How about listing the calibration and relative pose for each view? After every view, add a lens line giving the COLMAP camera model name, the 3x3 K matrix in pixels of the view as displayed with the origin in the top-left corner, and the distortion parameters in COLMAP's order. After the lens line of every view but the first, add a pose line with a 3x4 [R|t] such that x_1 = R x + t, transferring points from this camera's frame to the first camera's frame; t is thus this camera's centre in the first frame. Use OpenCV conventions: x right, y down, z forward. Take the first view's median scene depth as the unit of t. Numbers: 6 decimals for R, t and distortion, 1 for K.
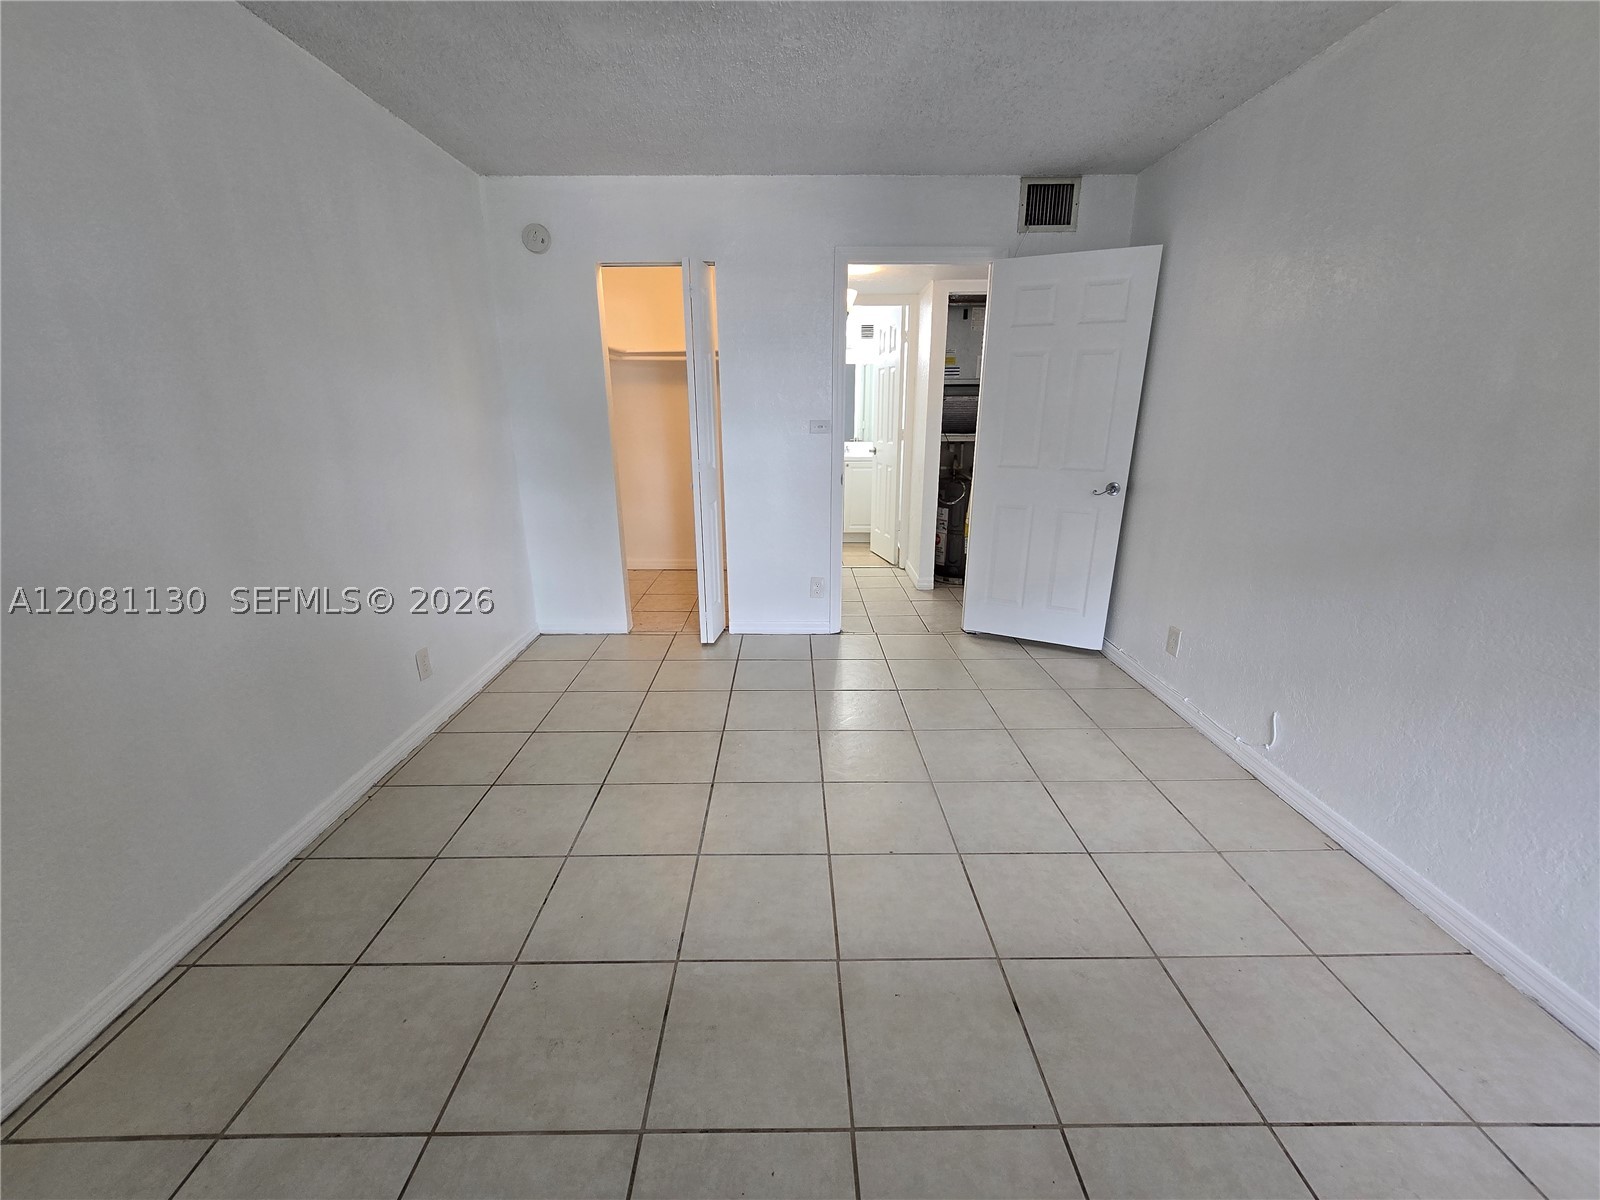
lens RADIAL K [[647.5, 0, 796.5], [0, 647.5, 601.0], [0, 0, 1]] dist [-0.014595, -0.000490]
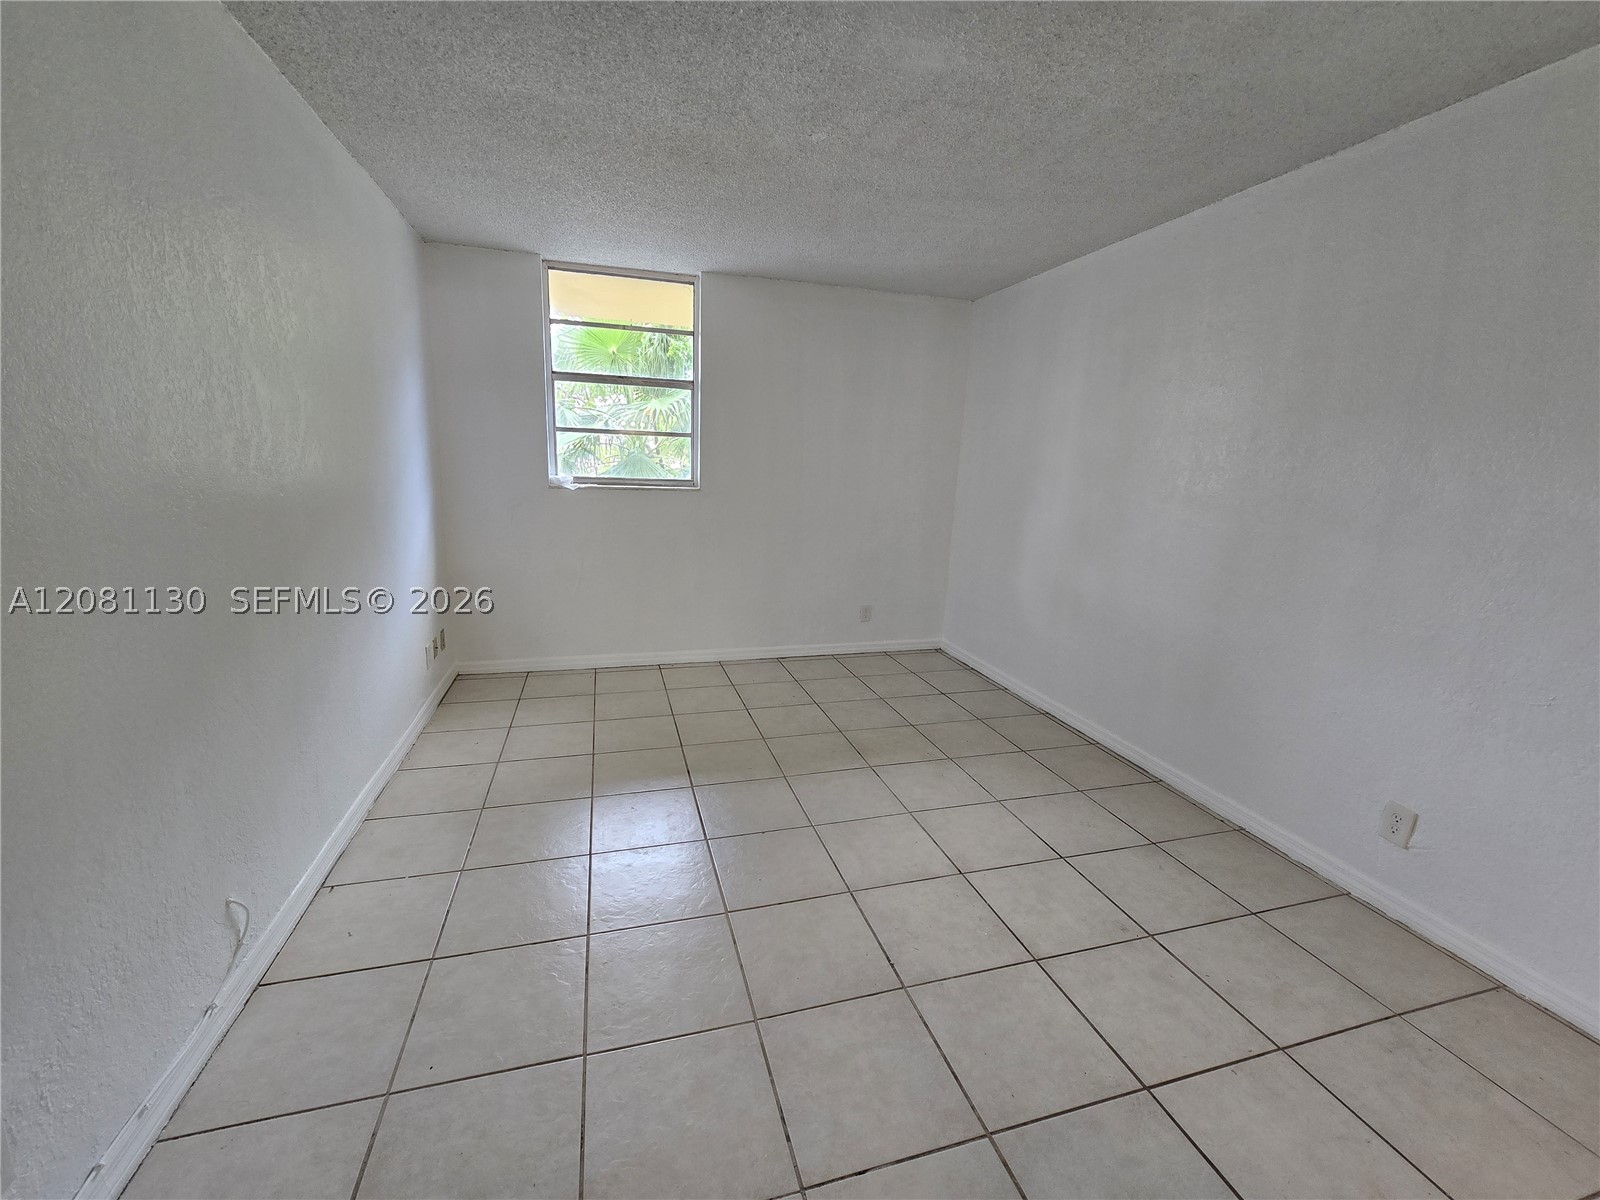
lens RADIAL K [[647.5, 0, 796.5], [0, 647.5, 601.0], [0, 0, 1]] dist [-0.014595, -0.000490]
pose [[-0.963608, 0.027245, -0.265927, 0.340217], [-0.105272, 0.875730, 0.471185, -0.479093], [0.245717, 0.482033, -0.840992, 1.556631]]
